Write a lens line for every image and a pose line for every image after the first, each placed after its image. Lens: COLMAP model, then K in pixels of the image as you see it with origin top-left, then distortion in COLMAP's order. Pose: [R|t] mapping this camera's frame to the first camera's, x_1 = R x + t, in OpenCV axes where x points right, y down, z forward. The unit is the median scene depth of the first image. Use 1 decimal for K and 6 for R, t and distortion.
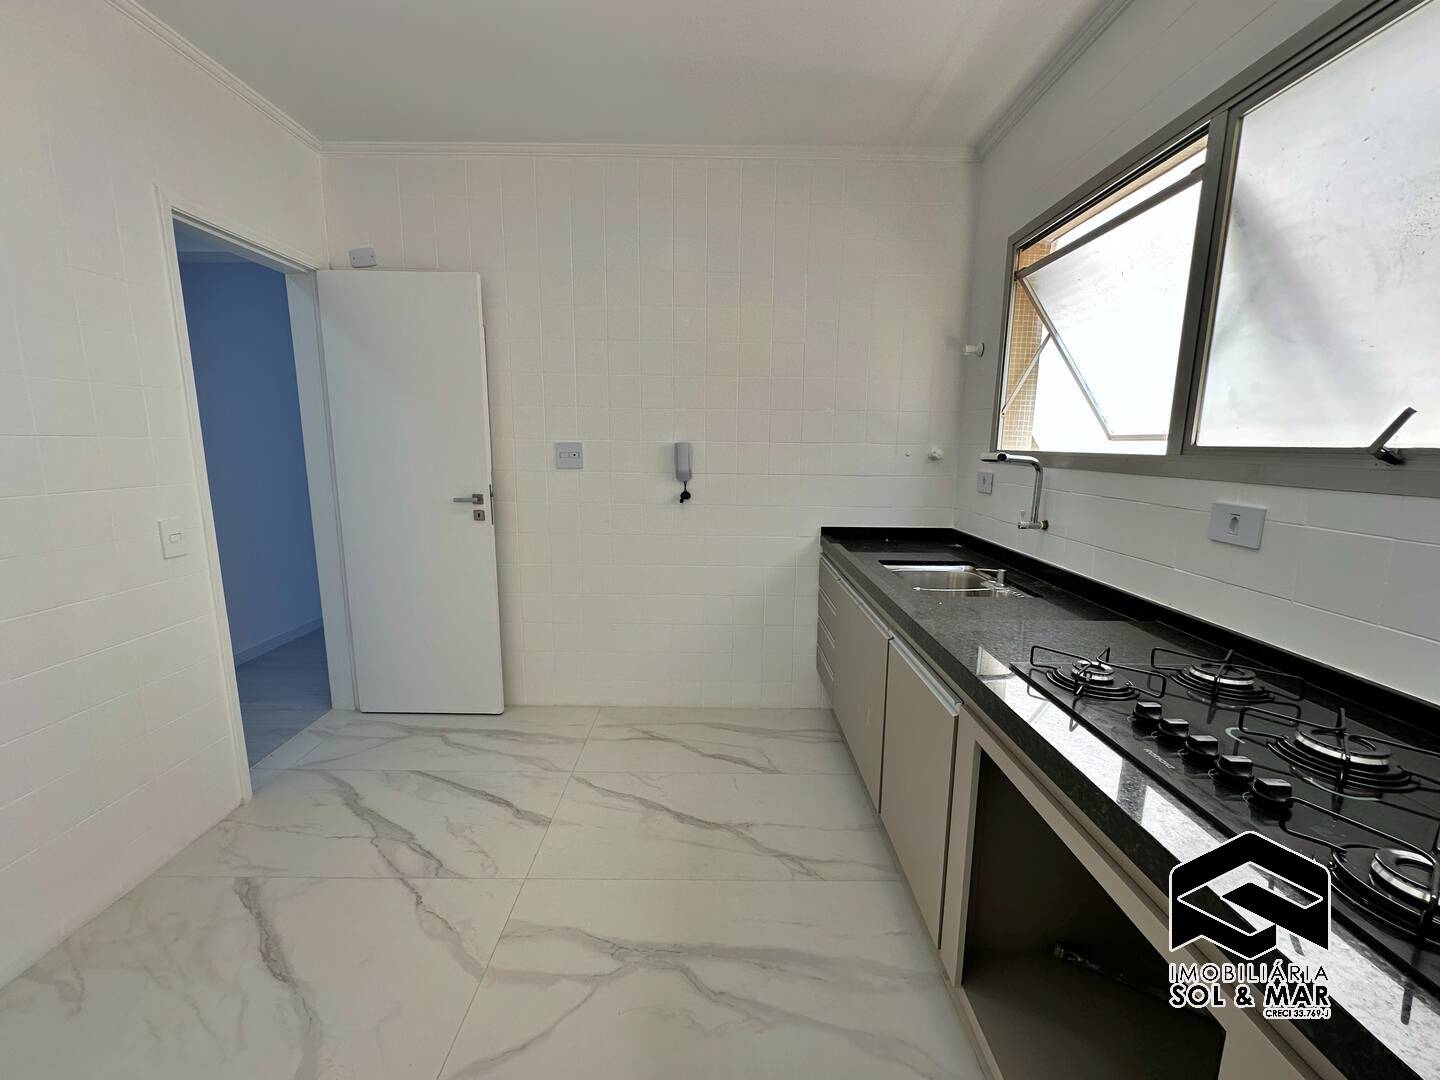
lens RADIAL K [[574.1, 0, 719.2], [0, 574.1, 539.4], [0, 0, 1]] dist [-0.002035, 0.000413]
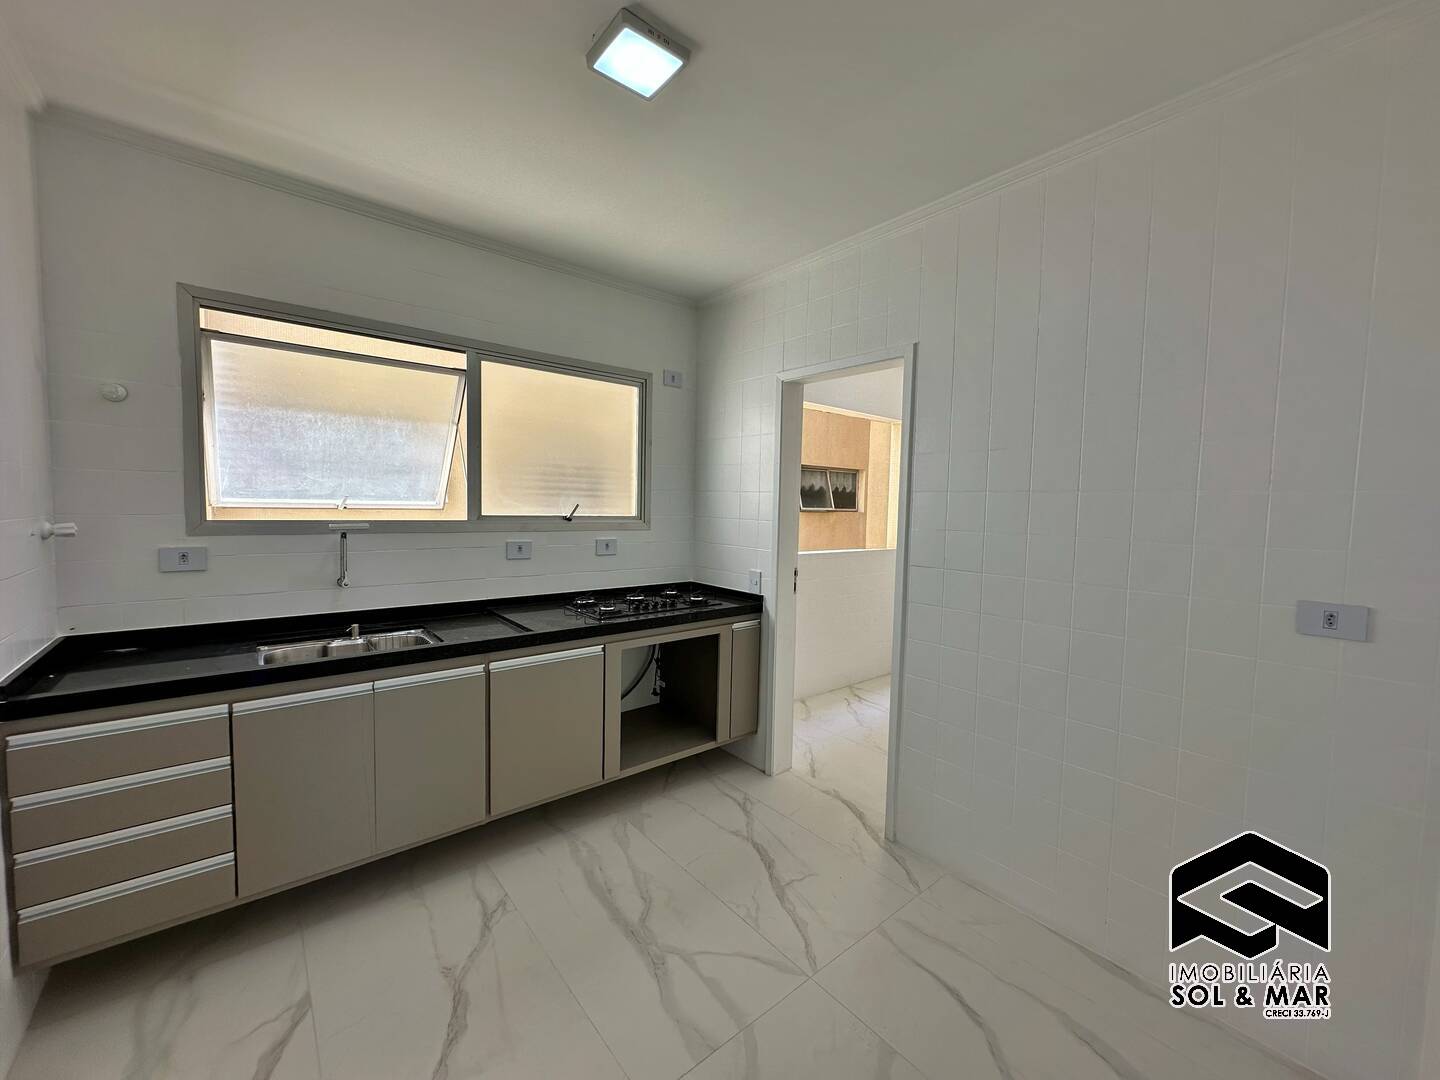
lens RADIAL K [[574.1, 0, 717.5], [0, 574.1, 541.1], [0, 0, 1]] dist [-0.002035, 0.000413]
pose [[-0.633899, -0.074923, 0.769779, -1.113477], [0.101519, 0.978625, 0.178849, -0.323051], [-0.766724, 0.191519, -0.612743, 1.498015]]
